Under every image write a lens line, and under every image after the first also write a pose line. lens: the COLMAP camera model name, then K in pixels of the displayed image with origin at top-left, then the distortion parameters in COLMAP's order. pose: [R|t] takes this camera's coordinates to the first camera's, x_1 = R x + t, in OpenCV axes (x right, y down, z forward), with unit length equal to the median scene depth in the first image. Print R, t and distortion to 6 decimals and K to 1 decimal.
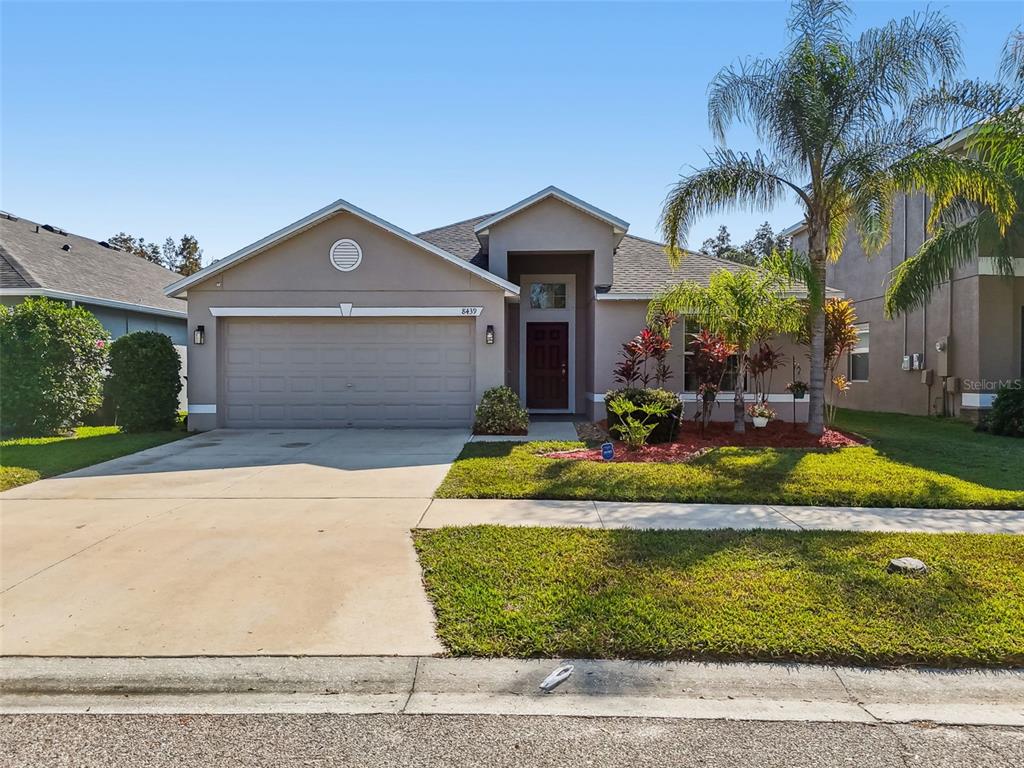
lens RADIAL K [[752.0, 0, 512.0], [0, 752.0, 384.0], [0, 0, 1]] dist [0.070650, -0.060266]
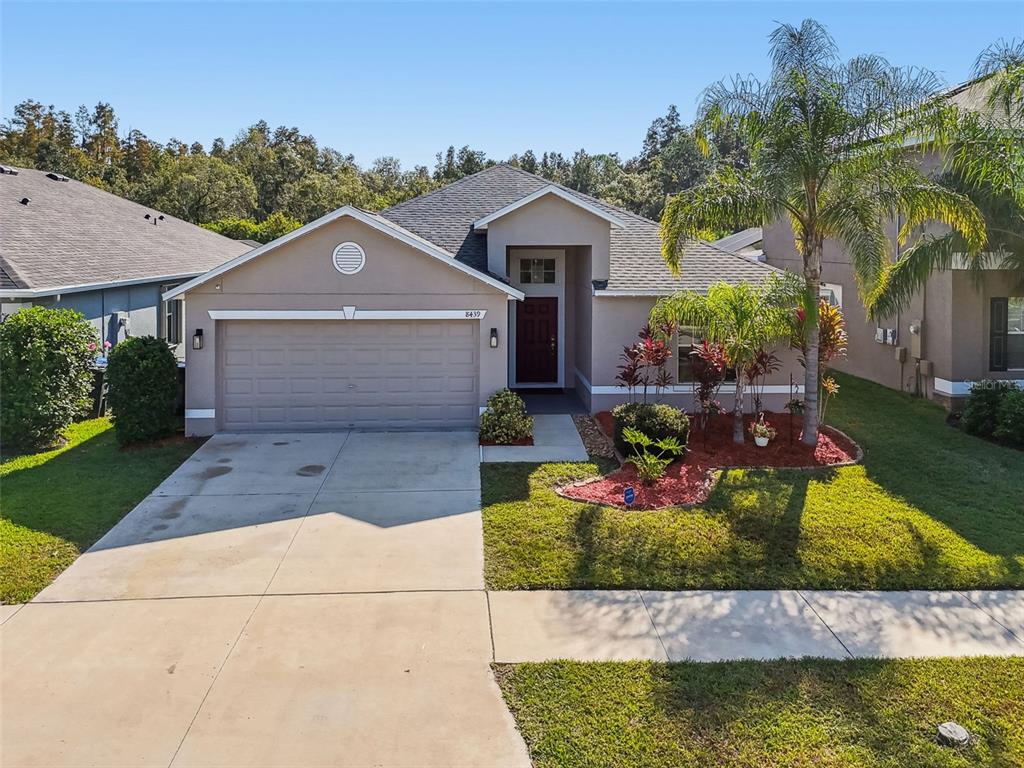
lens RADIAL K [[791.8, 0, 510.0], [0, 791.8, 253.3], [0, 0, 1]] dist [0.025957, 0.001755]
pose [[0.997156, 0.001956, 0.075341, -0.086544], [-0.001744, 0.999994, -0.002884, -0.174024], [-0.075346, 0.002744, 0.997154, -0.057496]]
